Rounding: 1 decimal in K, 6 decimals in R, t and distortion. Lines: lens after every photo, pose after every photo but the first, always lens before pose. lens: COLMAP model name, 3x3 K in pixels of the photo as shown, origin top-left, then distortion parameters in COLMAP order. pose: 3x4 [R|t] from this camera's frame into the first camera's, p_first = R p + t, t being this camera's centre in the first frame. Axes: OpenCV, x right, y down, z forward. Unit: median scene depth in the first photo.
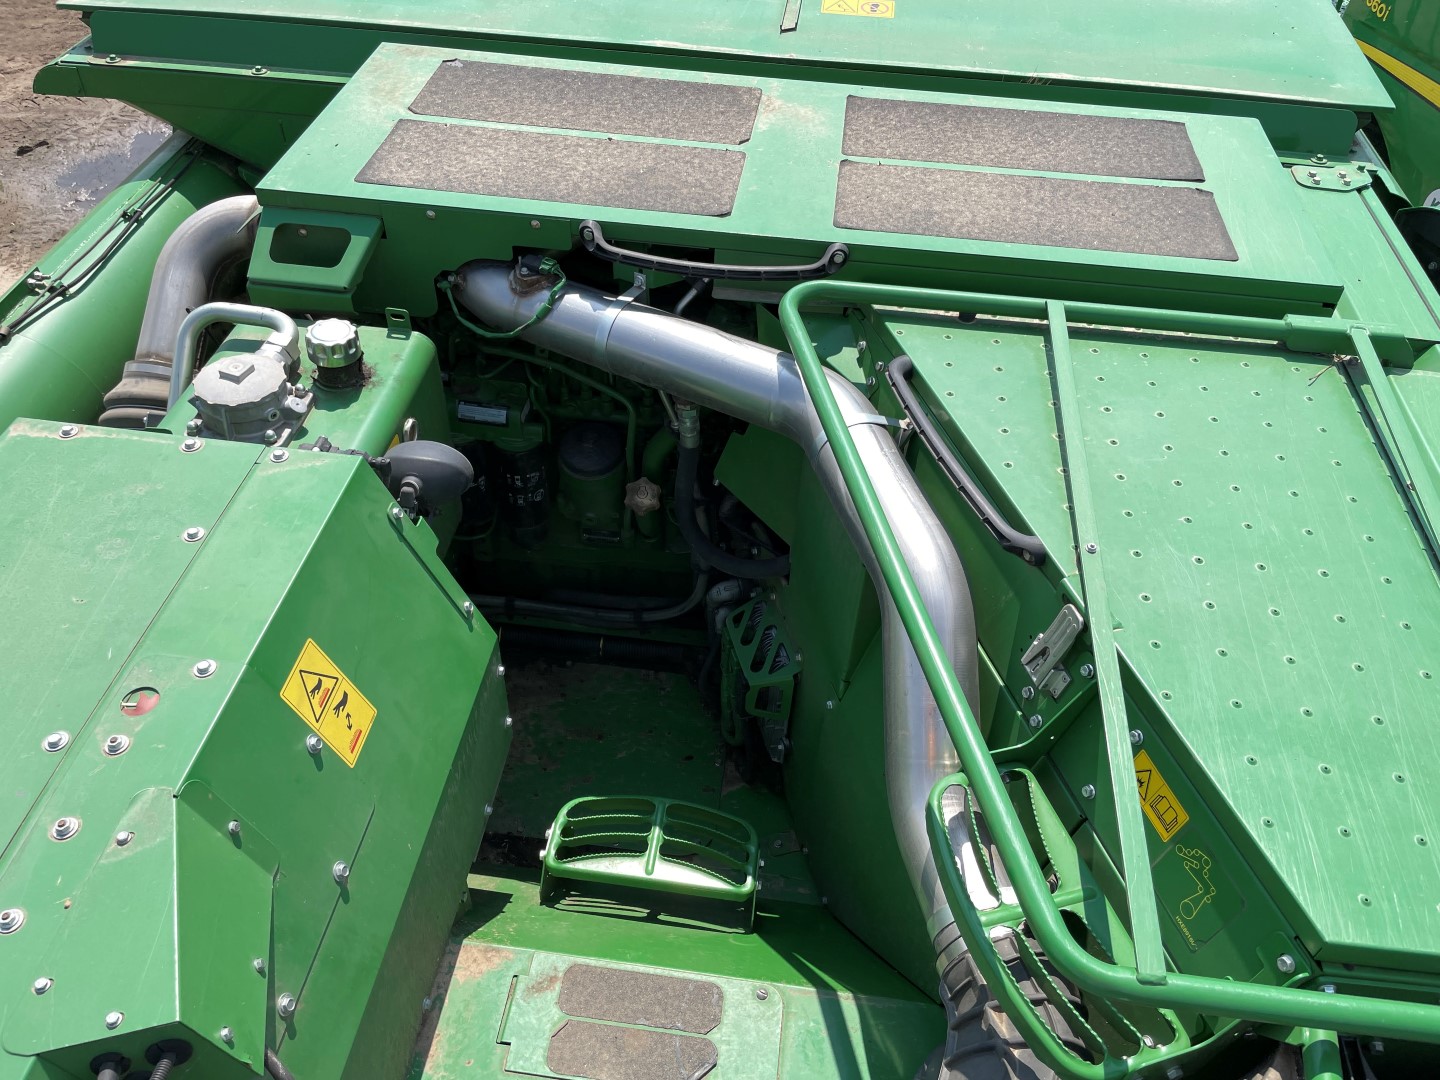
lens RADIAL K [[1101.4, 0, 760.7], [0, 1101.4, 553.6], [0, 0, 1]] dist [0.051993, -0.087766]
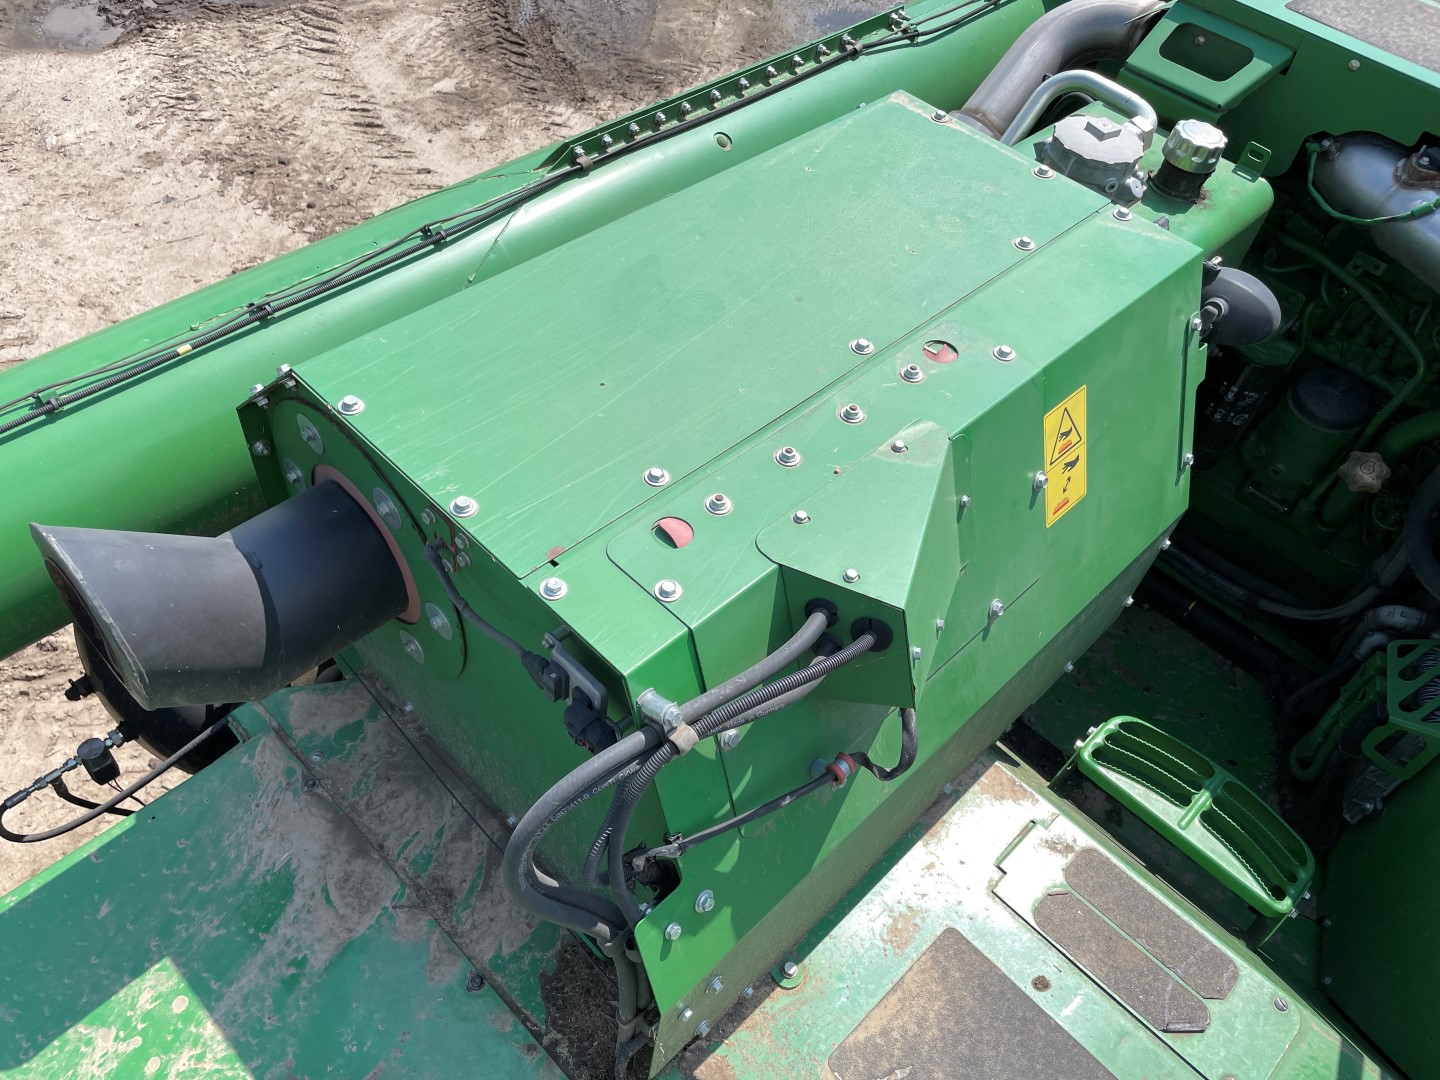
lens RADIAL K [[1101.4, 0, 646.6], [0, 1101.4, 612.8], [0, 0, 1]] dist [0.051993, -0.087766]
pose [[0.765301, 0.506852, -0.396757, -0.160990], [-0.482125, 0.859770, 0.168378, 0.194439], [0.426462, 0.062427, 0.902348, -0.001804]]
